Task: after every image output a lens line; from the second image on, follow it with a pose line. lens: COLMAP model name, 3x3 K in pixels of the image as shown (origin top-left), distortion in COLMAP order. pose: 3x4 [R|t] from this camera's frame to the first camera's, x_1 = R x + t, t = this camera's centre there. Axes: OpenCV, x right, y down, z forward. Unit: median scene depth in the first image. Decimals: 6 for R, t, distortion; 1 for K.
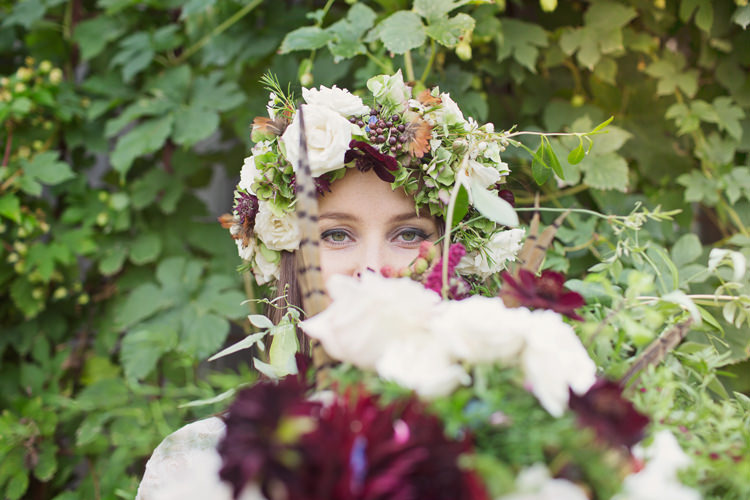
lens RADIAL K [[753.9, 0, 386.2], [0, 753.9, 247.0], [0, 0, 1]] dist [-0.090614, 0.171524]
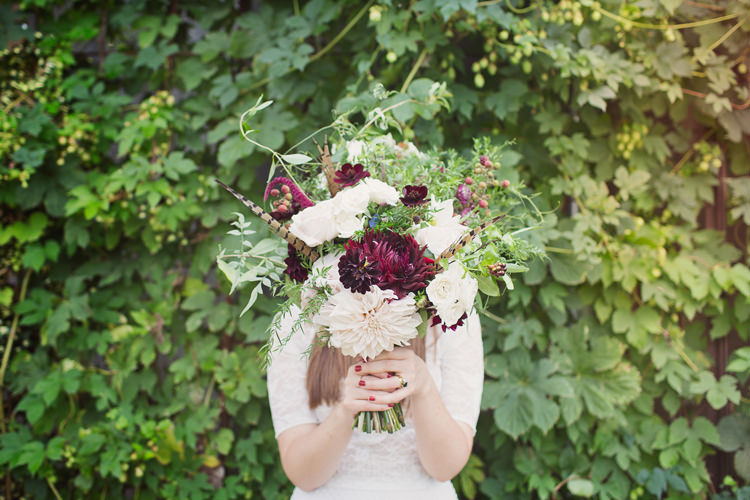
lens RADIAL K [[786.7, 0, 374.5], [0, 786.7, 233.9], [0, 0, 1]] dist [-0.049305, 0.019053]
pose [[0.997180, 0.023811, 0.071162, -0.139015], [-0.026530, 0.998944, 0.037501, -0.023165], [-0.070194, -0.039283, 0.996760, -0.765395]]
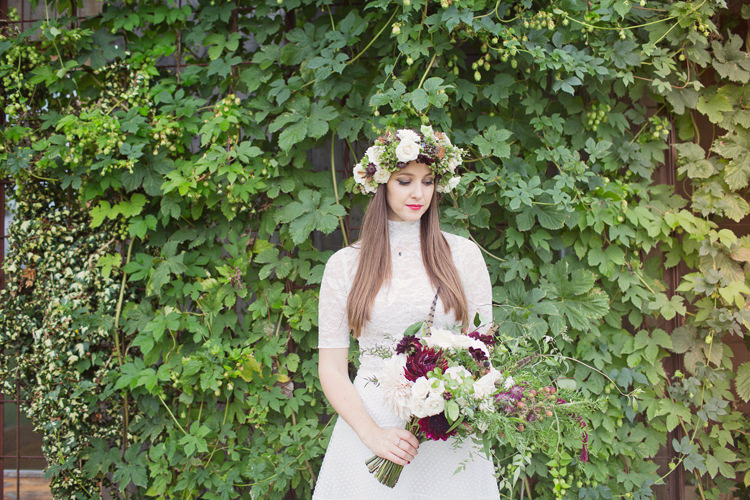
lens RADIAL K [[753.9, 0, 386.2], [0, 753.9, 247.0], [0, 0, 1]] dist [-0.090614, 0.171524]
pose [[0.997710, -0.021244, 0.064209, -0.201345], [0.015999, 0.996576, 0.081118, 0.007162], [-0.065713, -0.079905, 0.994634, -1.189883]]
